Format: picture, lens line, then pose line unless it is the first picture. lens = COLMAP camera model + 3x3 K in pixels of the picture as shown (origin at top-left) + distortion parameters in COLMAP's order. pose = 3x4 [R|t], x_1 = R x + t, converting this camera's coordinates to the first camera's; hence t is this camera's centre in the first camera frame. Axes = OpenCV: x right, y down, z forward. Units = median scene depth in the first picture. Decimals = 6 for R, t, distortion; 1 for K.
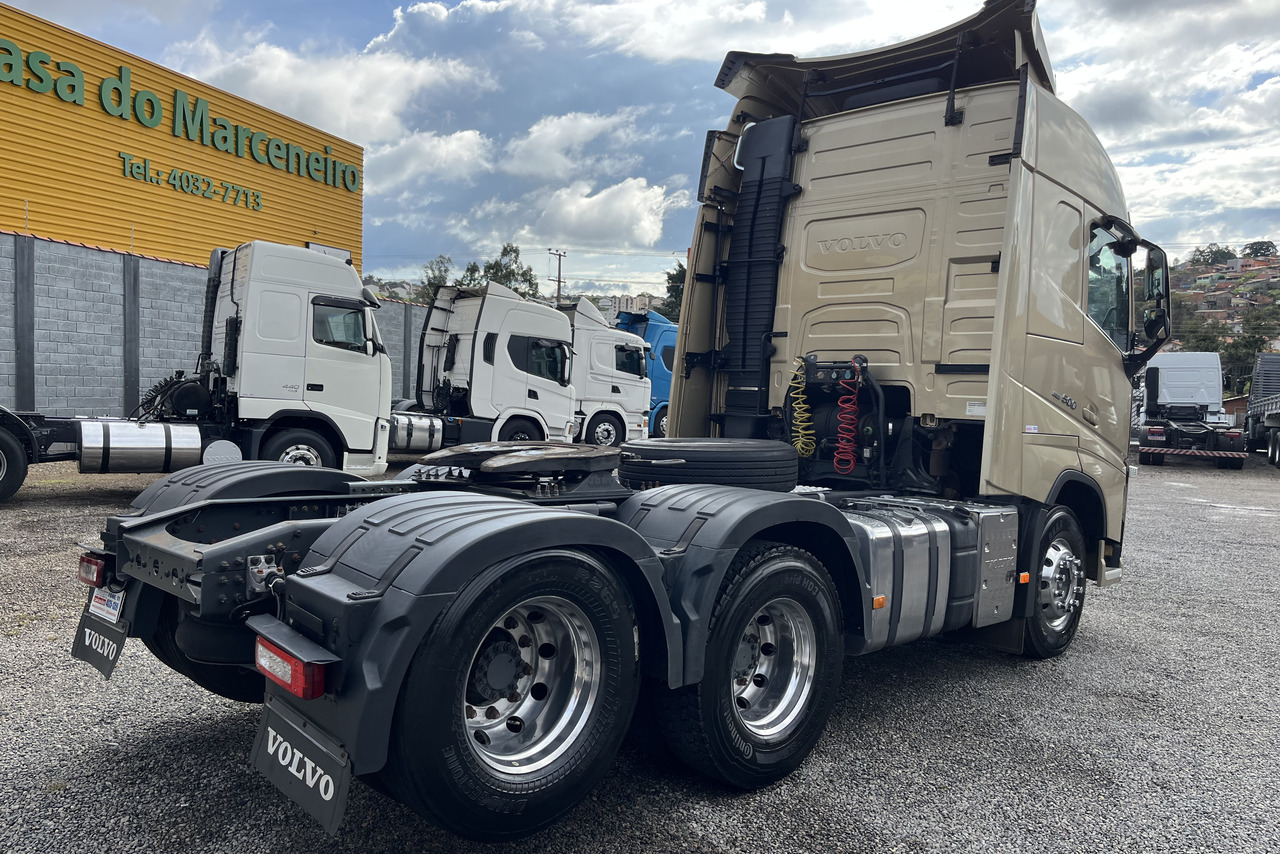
lens RADIAL K [[996.0, 0, 660.7], [0, 996.0, 426.7], [0, 0, 1]] dist [0.123869, -0.219816]
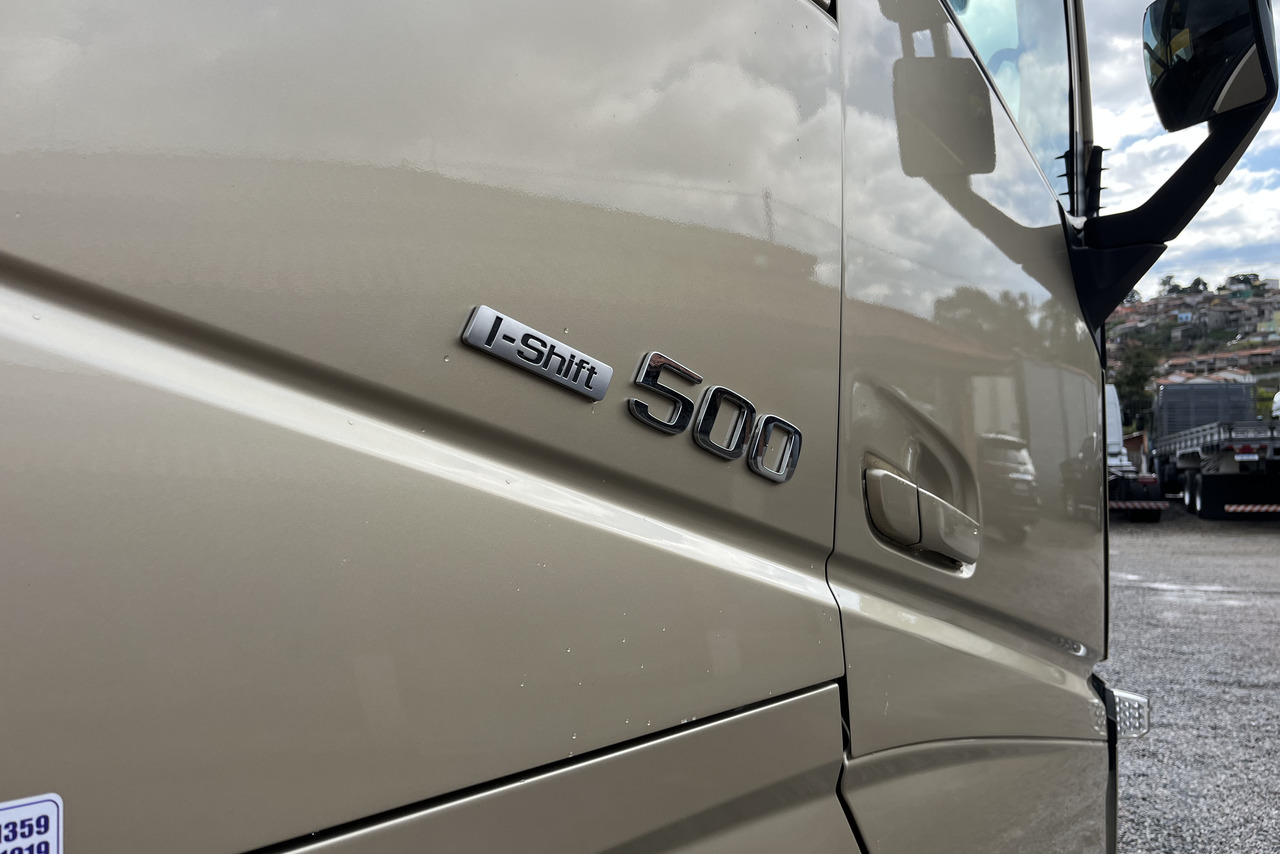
lens RADIAL K [[996.0, 0, 660.7], [0, 996.0, 426.7], [0, 0, 1]] dist [0.123869, -0.219816]
pose [[0.994409, -0.039083, 0.098096, 0.088940], [0.045025, 0.997236, -0.059106, -0.004135], [-0.095515, 0.063192, 0.993420, 0.204497]]
